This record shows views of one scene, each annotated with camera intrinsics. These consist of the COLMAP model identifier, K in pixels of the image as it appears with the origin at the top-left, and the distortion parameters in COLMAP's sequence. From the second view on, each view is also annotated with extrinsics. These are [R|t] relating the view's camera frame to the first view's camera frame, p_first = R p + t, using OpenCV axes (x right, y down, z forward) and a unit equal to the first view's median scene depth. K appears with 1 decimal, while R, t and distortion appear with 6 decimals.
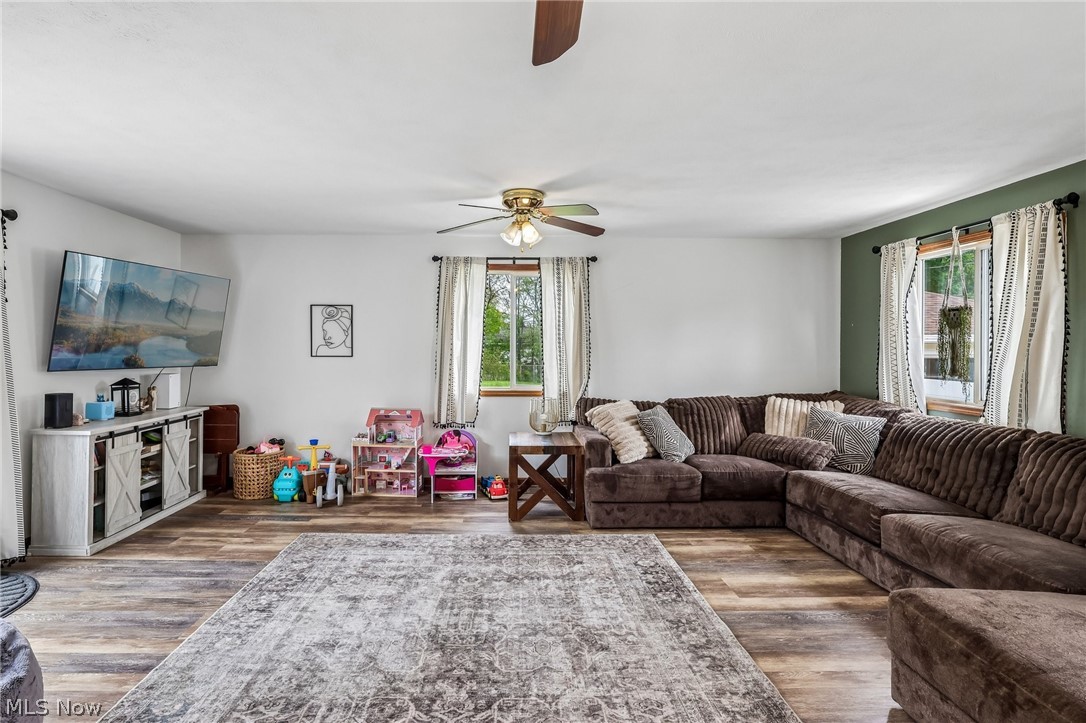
lens RADIAL K [[512.7, 0, 512.6], [0, 512.7, 354.8], [0, 0, 1]] dist [-0.003004, -0.000189]
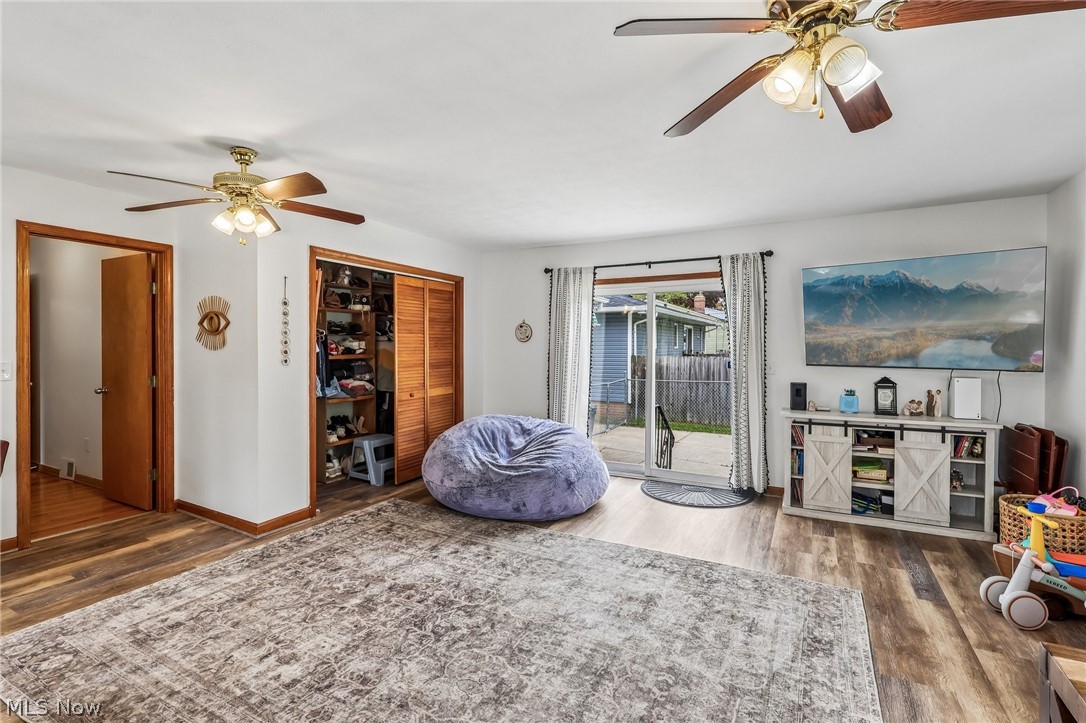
lens RADIAL K [[506.0, 0, 543.3], [0, 506.0, 349.3], [0, 0, 1]] dist [-0.002223, -0.000015]
pose [[-0.485207, 0.001362, -0.874398, 0.459925], [-0.015719, 0.999824, 0.010280, -0.008705], [0.874258, 0.018733, -0.485100, 0.929176]]
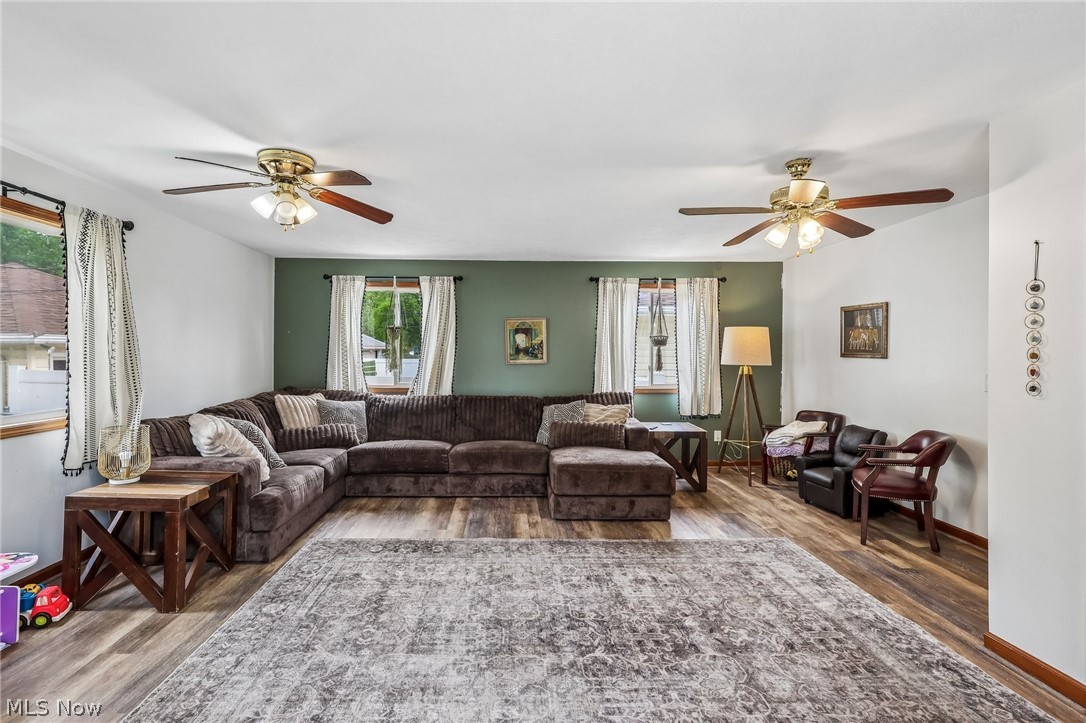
lens RADIAL K [[509.6, 0, 512.7], [0, 509.6, 354.0], [0, 0, 1]] dist [-0.001407, -0.000073]
pose [[0.001408, -0.006524, 0.999978, -0.706805], [0.005395, 0.999964, 0.006517, -0.013135], [-0.999984, 0.005386, 0.001444, 0.600945]]
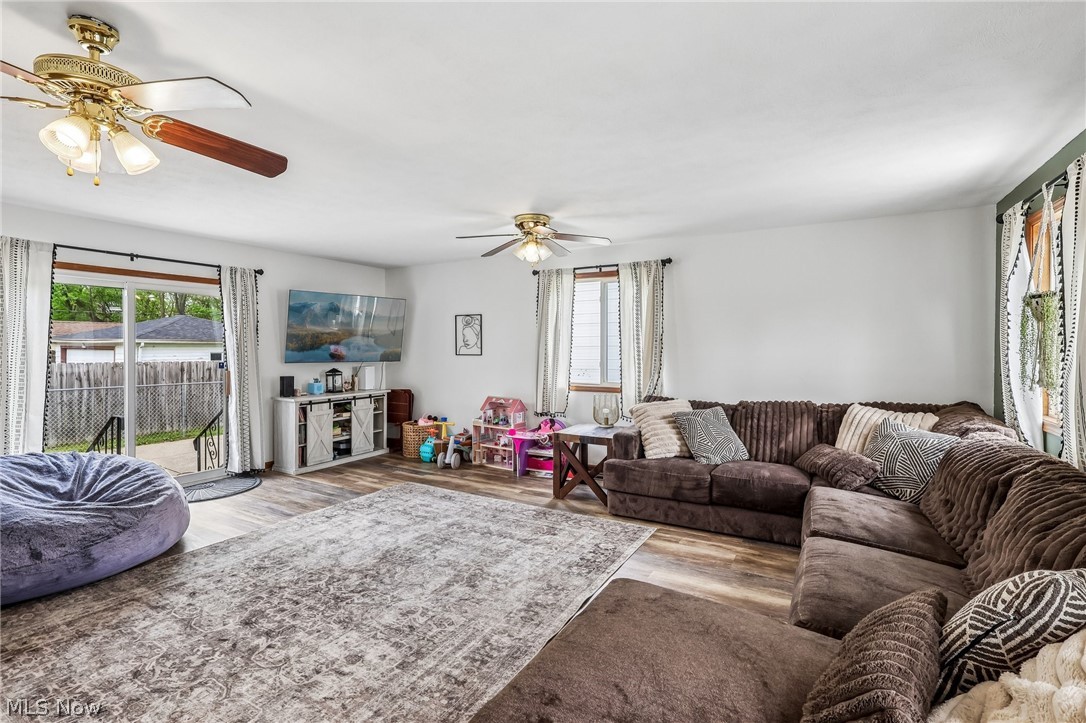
lens RADIAL K [[500.3, 0, 543.0], [0, 500.3, 361.5], [0, 0, 1]] dist [-0.001064, 0.000355]
pose [[0.862302, 0.011754, -0.506258, 0.577940], [-0.004802, 0.999875, 0.015036, -0.000392], [0.506372, -0.010534, 0.862251, 0.016739]]
